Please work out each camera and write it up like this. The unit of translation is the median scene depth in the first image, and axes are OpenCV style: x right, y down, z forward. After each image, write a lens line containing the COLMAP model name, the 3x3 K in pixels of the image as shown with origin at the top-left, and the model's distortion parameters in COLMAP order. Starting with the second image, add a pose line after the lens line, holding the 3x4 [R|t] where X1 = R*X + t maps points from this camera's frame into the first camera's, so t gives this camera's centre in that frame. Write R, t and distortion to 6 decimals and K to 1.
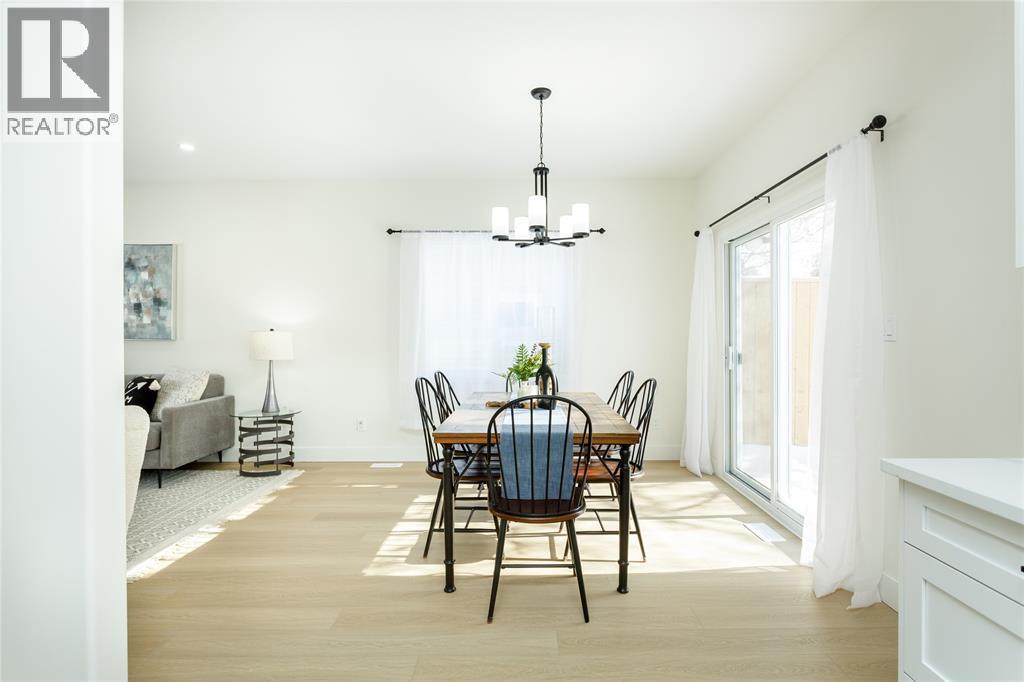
lens RADIAL K [[533.0, 0, 520.2], [0, 533.0, 339.3], [0, 0, 1]] dist [-0.005025, -0.000167]
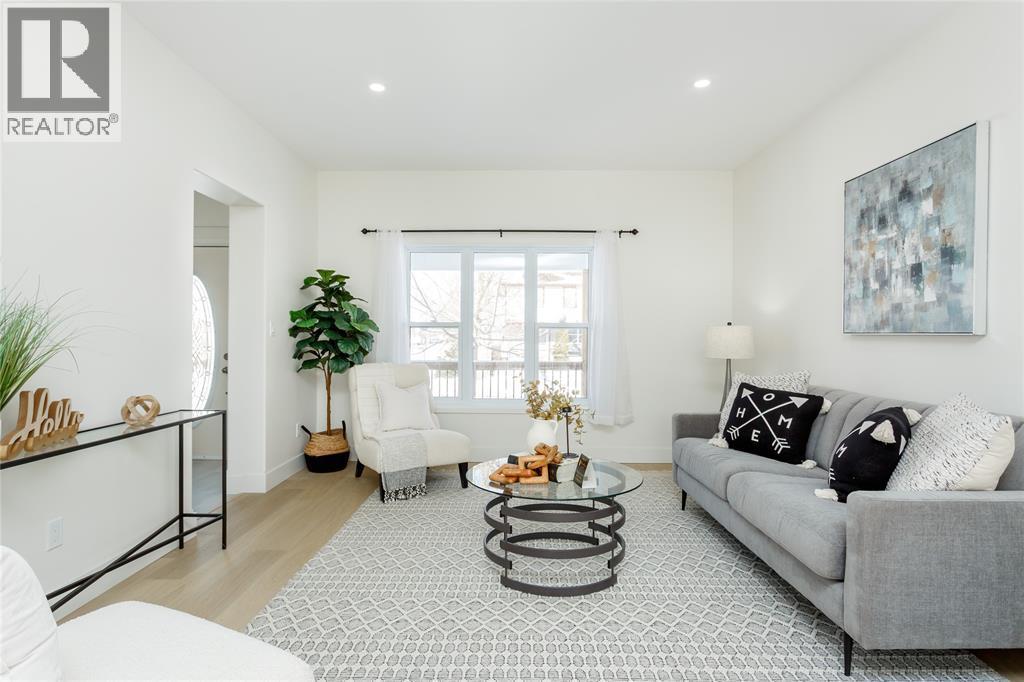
lens RADIAL K [[533.0, 0, 520.2], [0, 533.0, 339.3], [0, 0, 1]] dist [-0.005025, -0.000167]
pose [[0.018358, 0.003579, -0.999825, -0.324274], [-0.005044, 0.999981, 0.003487, 0.008693], [0.999819, 0.004979, 0.018375, 0.935106]]
